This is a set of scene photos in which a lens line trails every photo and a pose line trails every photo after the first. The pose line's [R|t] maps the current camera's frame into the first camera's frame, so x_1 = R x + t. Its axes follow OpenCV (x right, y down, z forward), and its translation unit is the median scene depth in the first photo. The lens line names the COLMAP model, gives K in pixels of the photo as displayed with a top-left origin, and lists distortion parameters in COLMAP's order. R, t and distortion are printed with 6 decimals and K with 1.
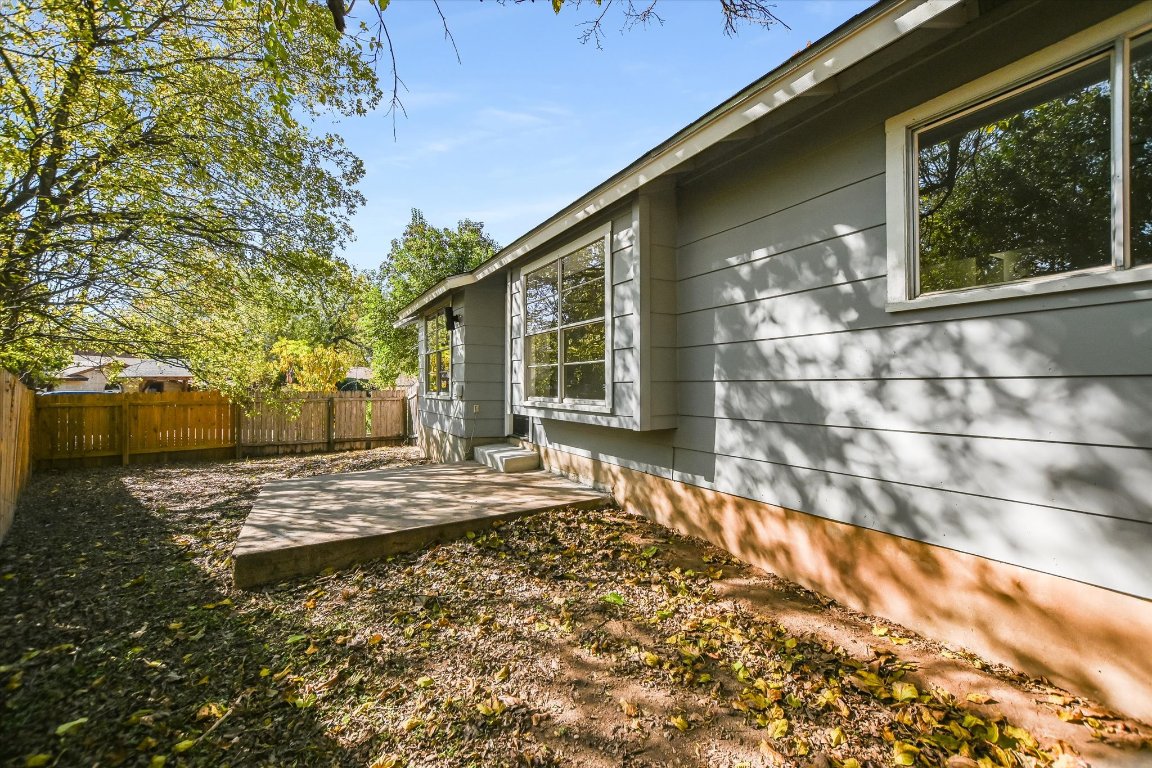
lens RADIAL K [[496.7, 0, 576.0], [0, 496.7, 384.0], [0, 0, 1]] dist [-0.001312, 0.000004]
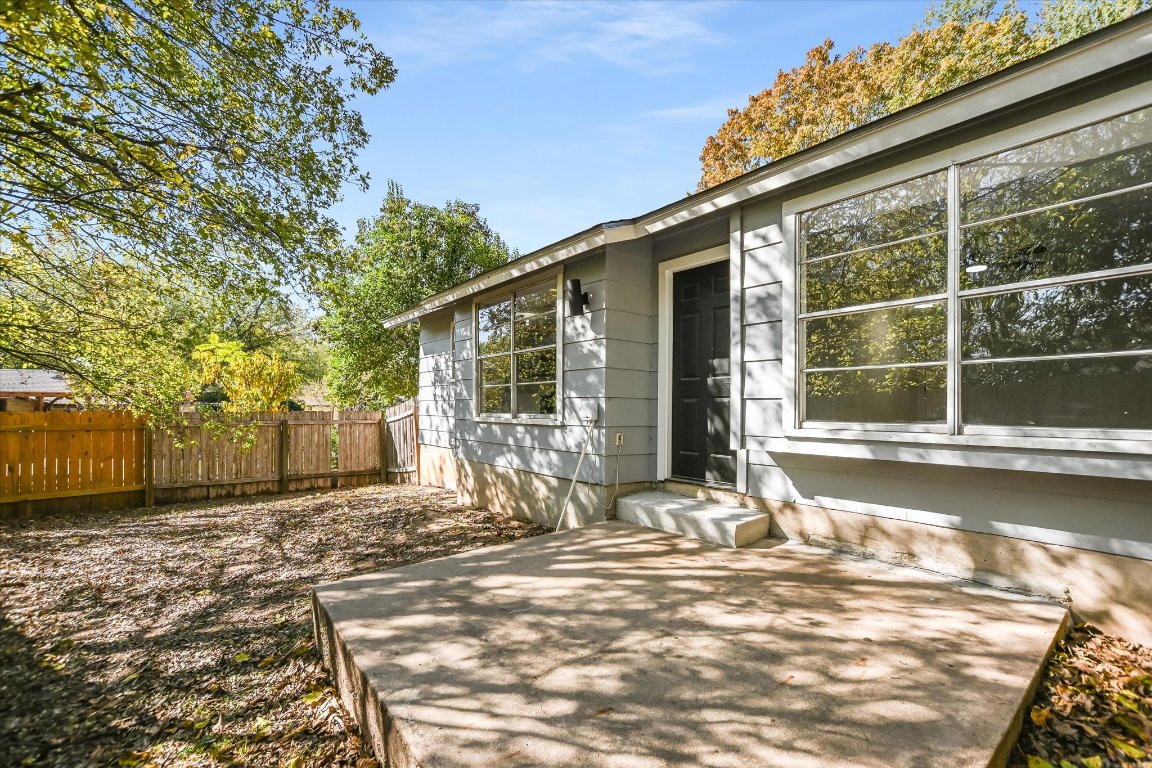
lens RADIAL K [[492.7, 0, 571.4], [0, 492.7, 417.9], [0, 0, 1]] dist [-0.002888, -0.000164]
pose [[0.985413, 0.007325, 0.170022, -0.504624], [-0.010537, 0.999783, 0.017997, 0.017495], [-0.169853, -0.019526, 0.985276, 0.520368]]
